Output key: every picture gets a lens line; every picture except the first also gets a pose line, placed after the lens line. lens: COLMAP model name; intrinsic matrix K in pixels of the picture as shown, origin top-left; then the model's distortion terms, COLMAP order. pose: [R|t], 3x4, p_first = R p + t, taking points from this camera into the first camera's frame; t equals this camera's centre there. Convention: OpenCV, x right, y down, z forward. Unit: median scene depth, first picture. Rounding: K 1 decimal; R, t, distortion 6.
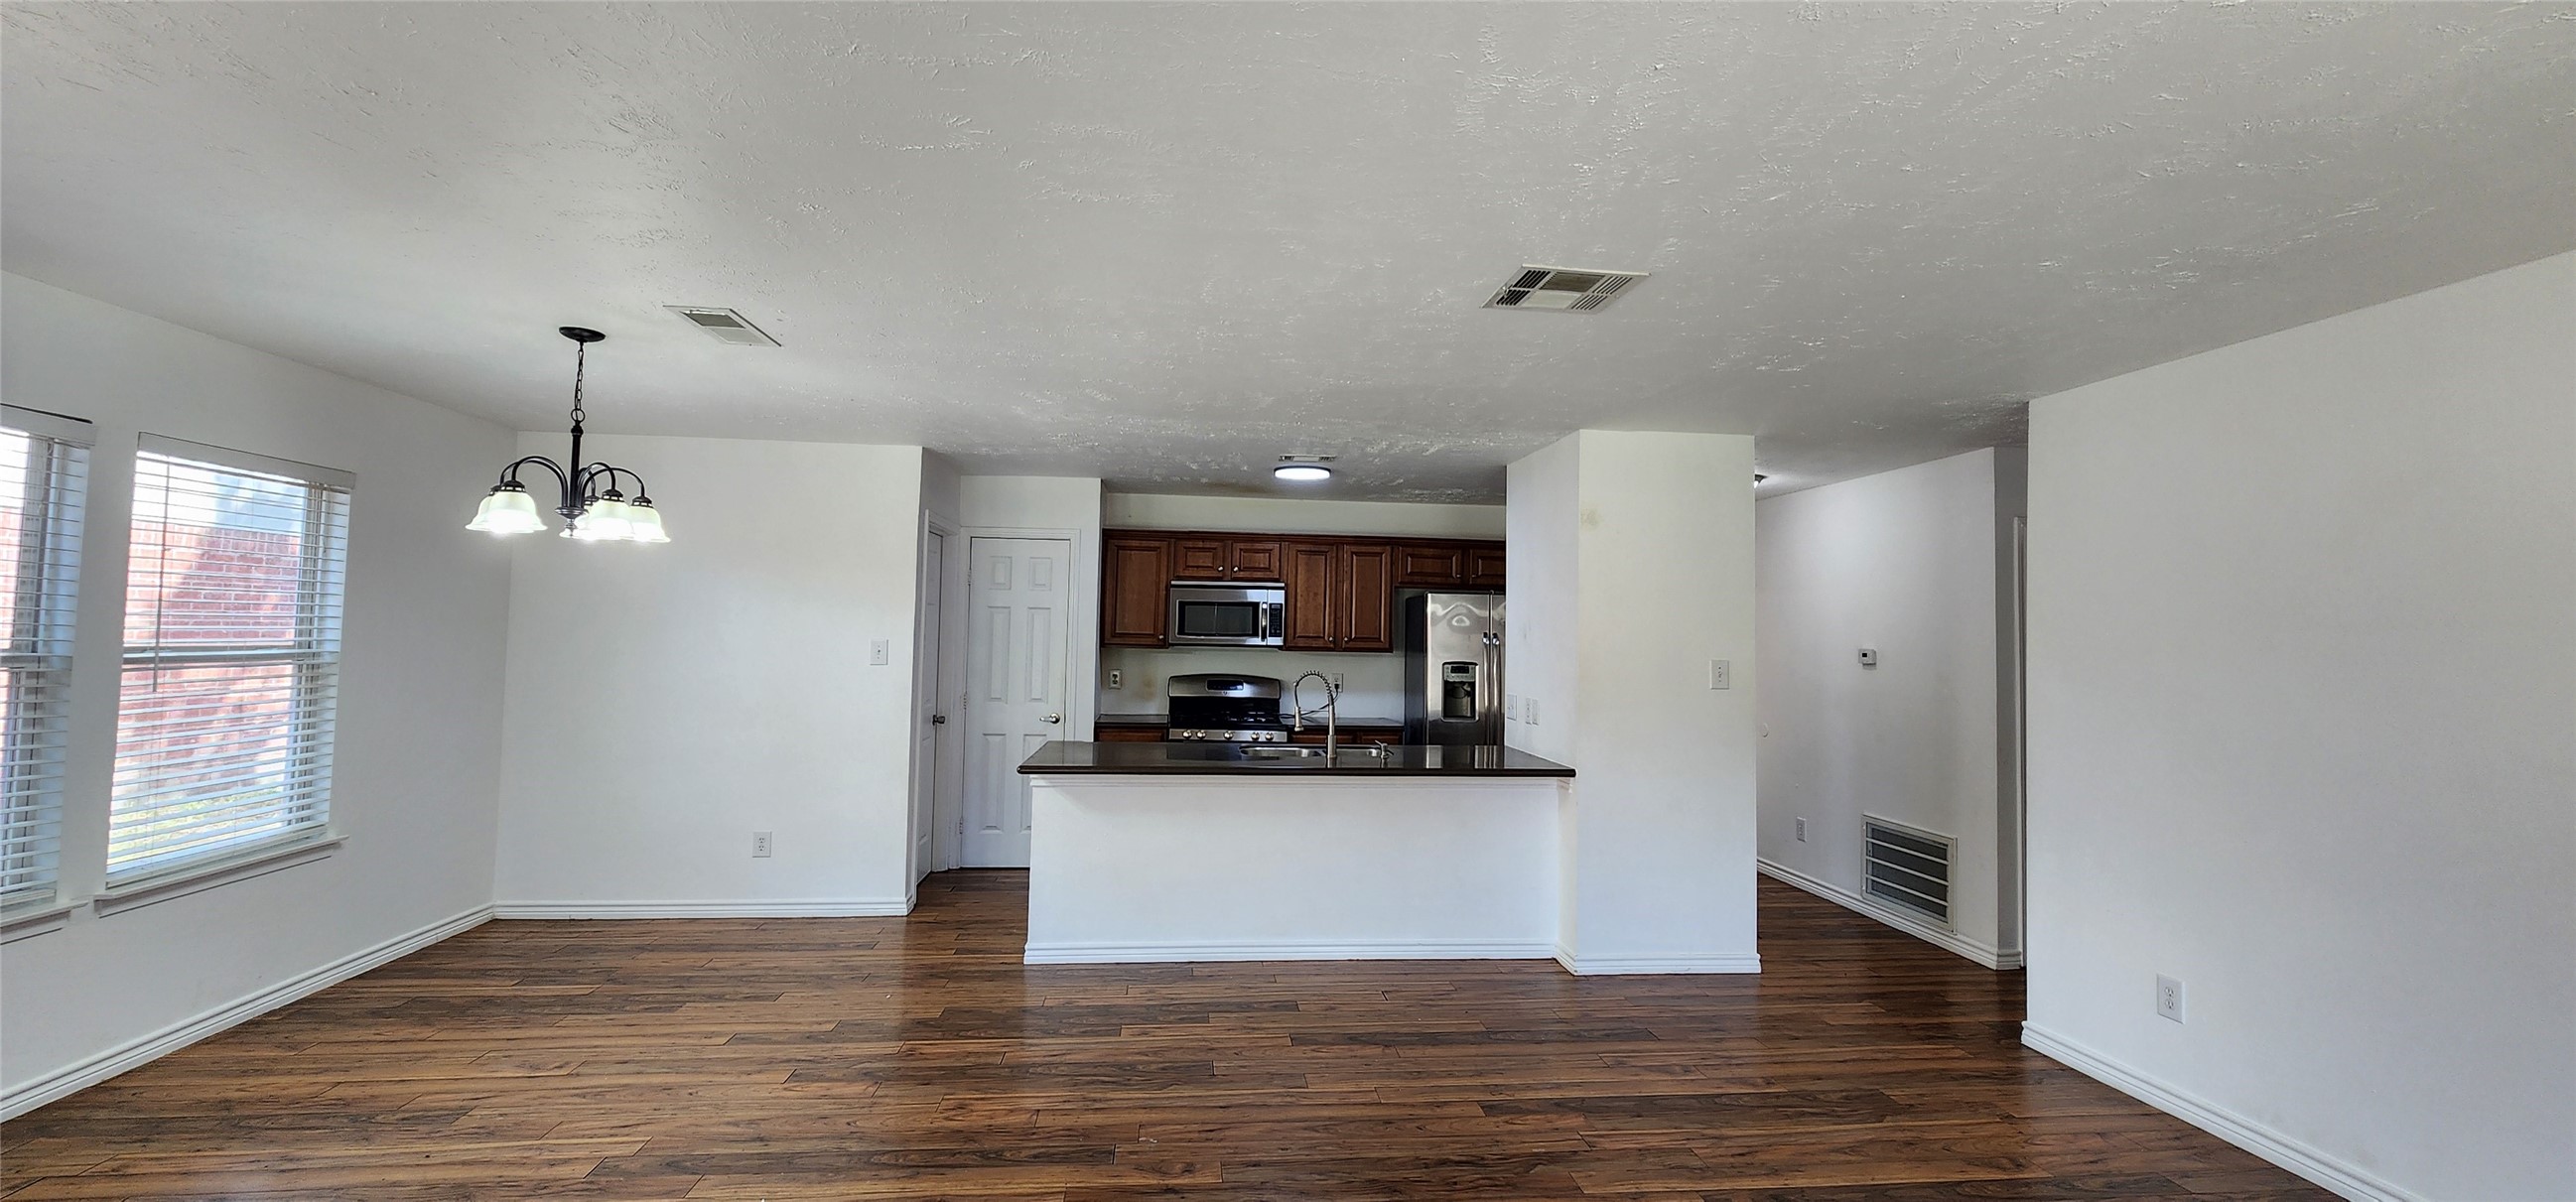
lens RADIAL K [[1054.7, 0, 1288.8], [0, 1054.7, 597.6], [0, 0, 1]] dist [0.001836, -0.000080]
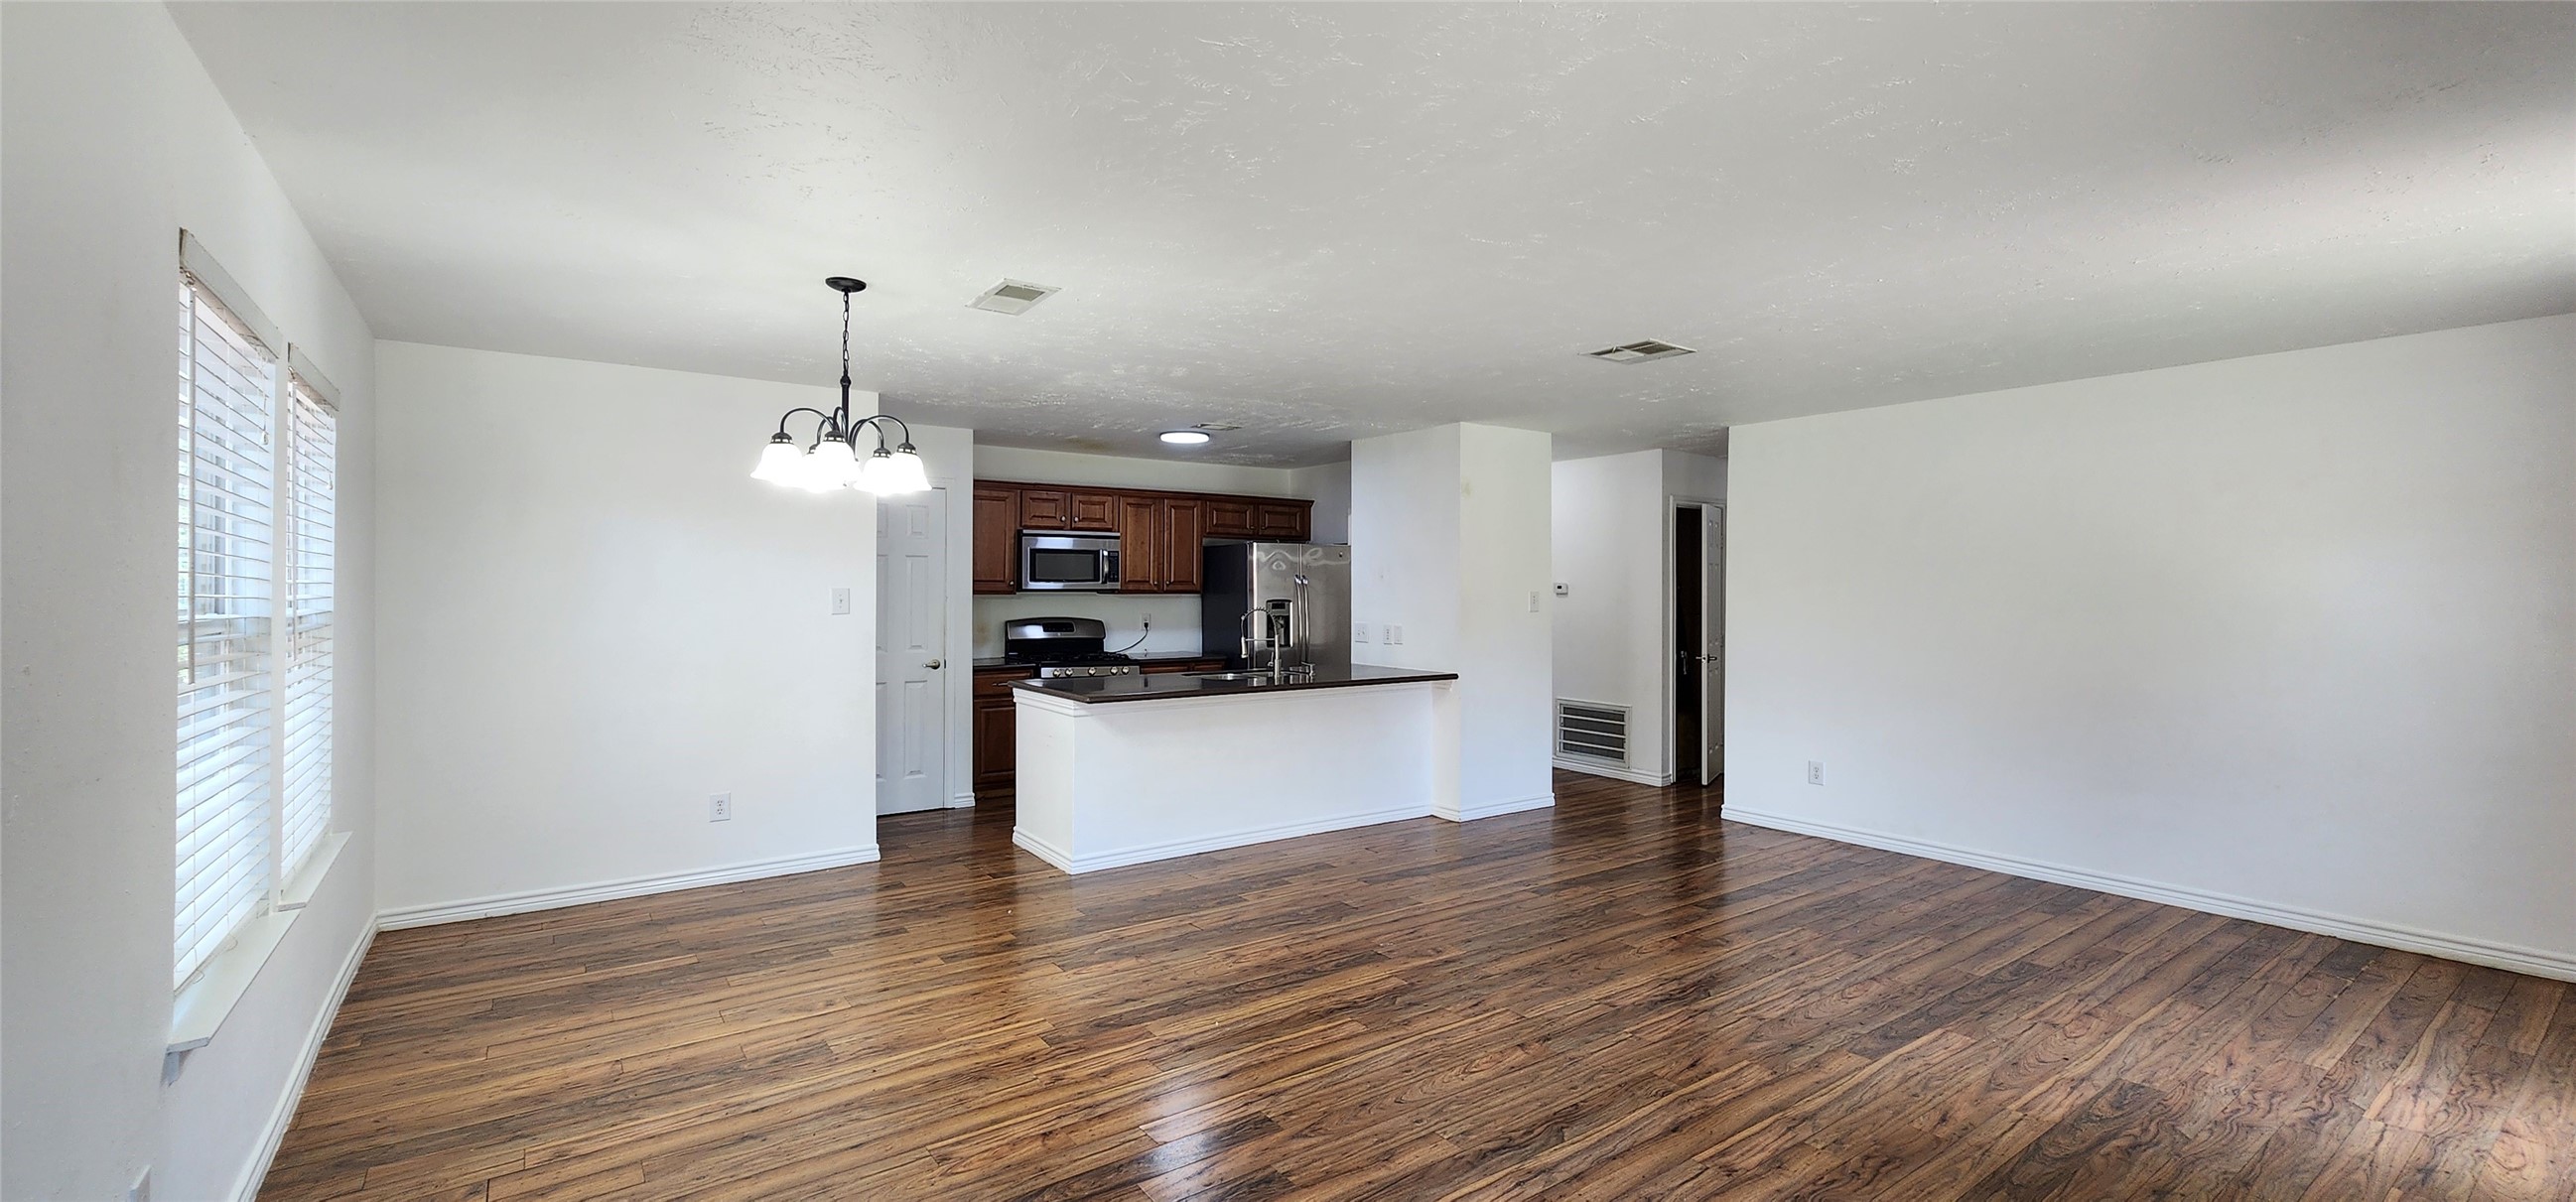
lens RADIAL K [[1054.7, 0, 1289.4], [0, 1054.7, 594.3], [0, 0, 1]] dist [0.001836, -0.000080]
pose [[0.867969, -0.019970, 0.496216, -0.604802], [-0.003978, 0.998880, 0.047157, -0.002827], [-0.496602, -0.042905, 0.866917, -0.070501]]
